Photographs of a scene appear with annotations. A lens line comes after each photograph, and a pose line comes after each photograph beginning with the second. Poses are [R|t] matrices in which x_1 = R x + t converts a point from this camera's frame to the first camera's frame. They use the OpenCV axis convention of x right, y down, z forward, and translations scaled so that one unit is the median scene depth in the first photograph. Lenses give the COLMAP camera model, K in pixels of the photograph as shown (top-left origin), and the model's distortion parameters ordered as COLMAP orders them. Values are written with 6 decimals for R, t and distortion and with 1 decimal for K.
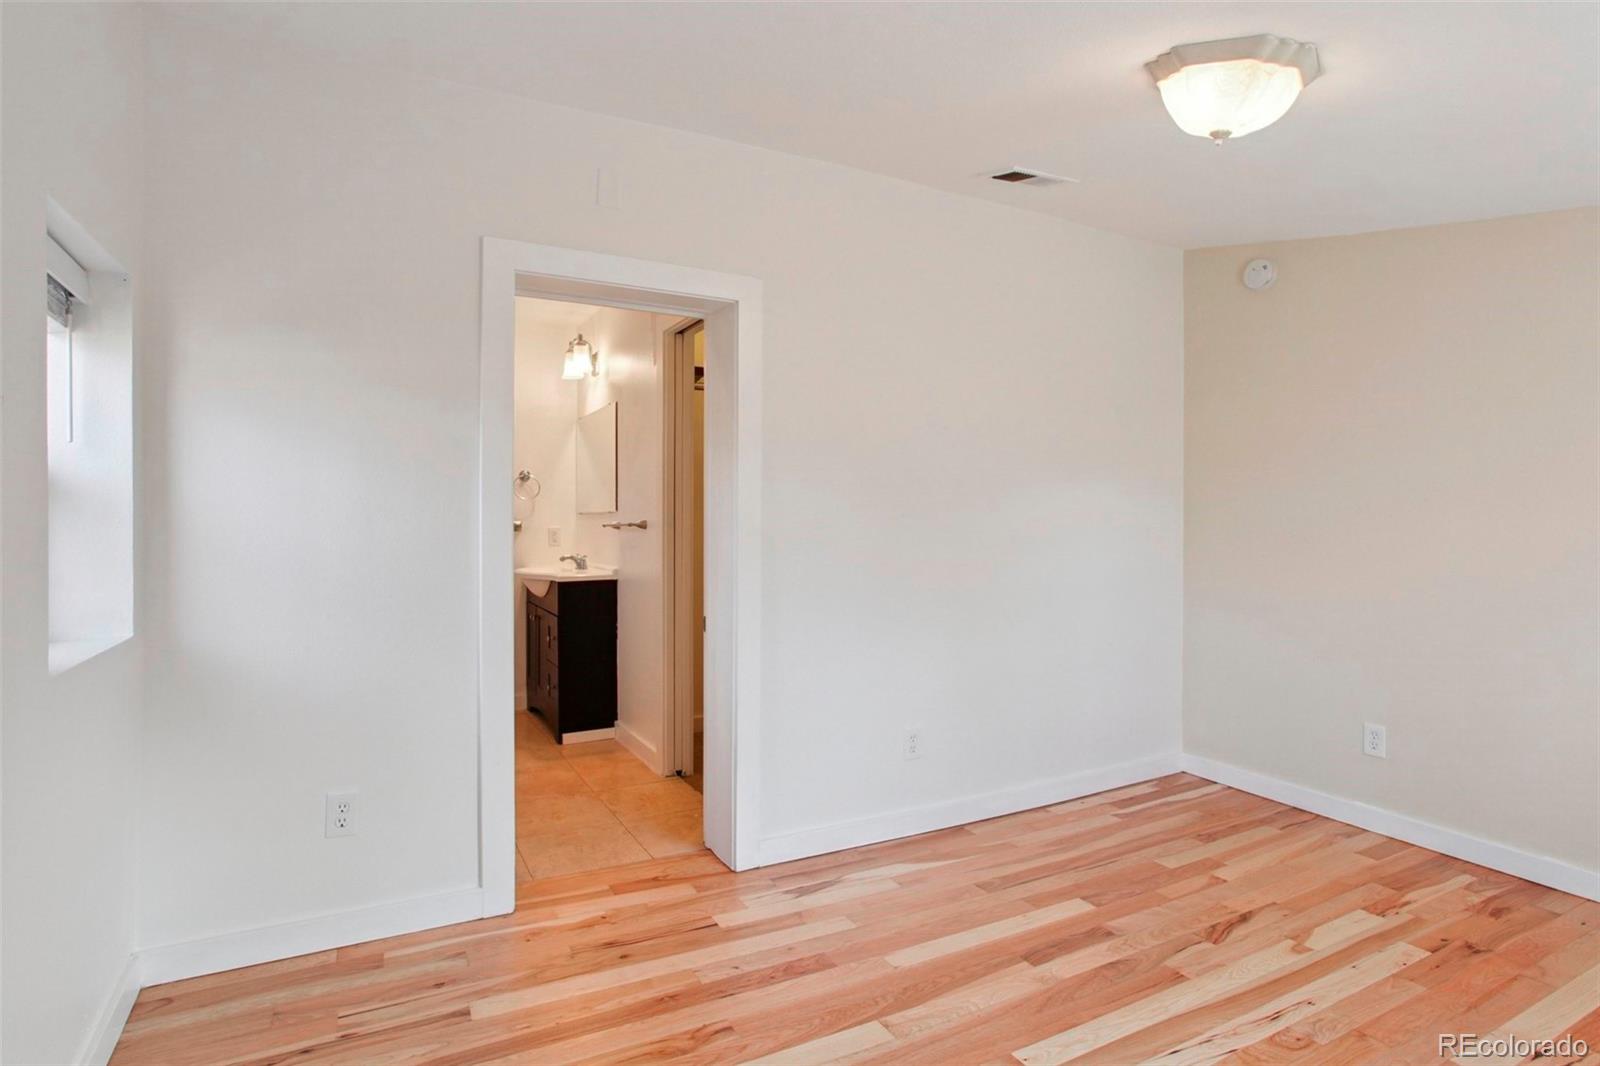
lens RADIAL K [[830.6, 0, 760.4], [0, 830.6, 528.3], [0, 0, 1]] dist [-0.078494, 0.029464]
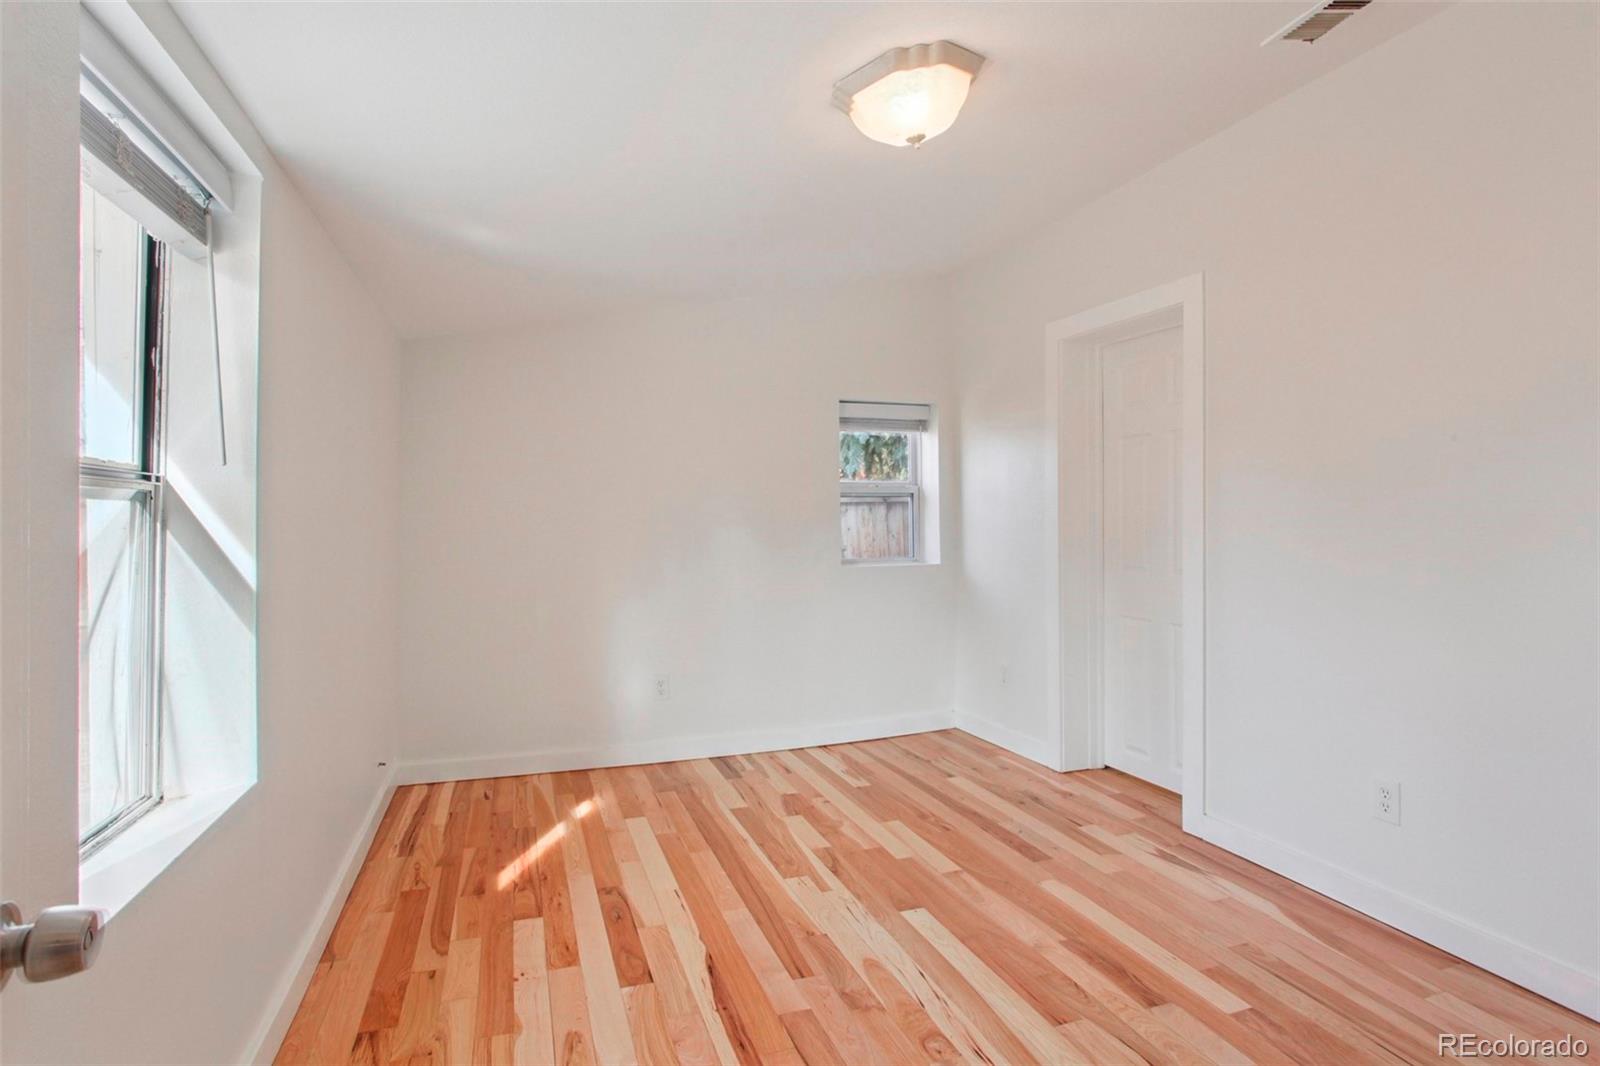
lens RADIAL K [[830.6, 0, 760.4], [0, 830.6, 528.3], [0, 0, 1]] dist [-0.078494, 0.029464]
pose [[-0.176865, 0.009414, -0.984190, 1.308306], [-0.000783, 0.999953, 0.009705, 0.019096], [0.984235, 0.002488, -0.176850, 0.766940]]
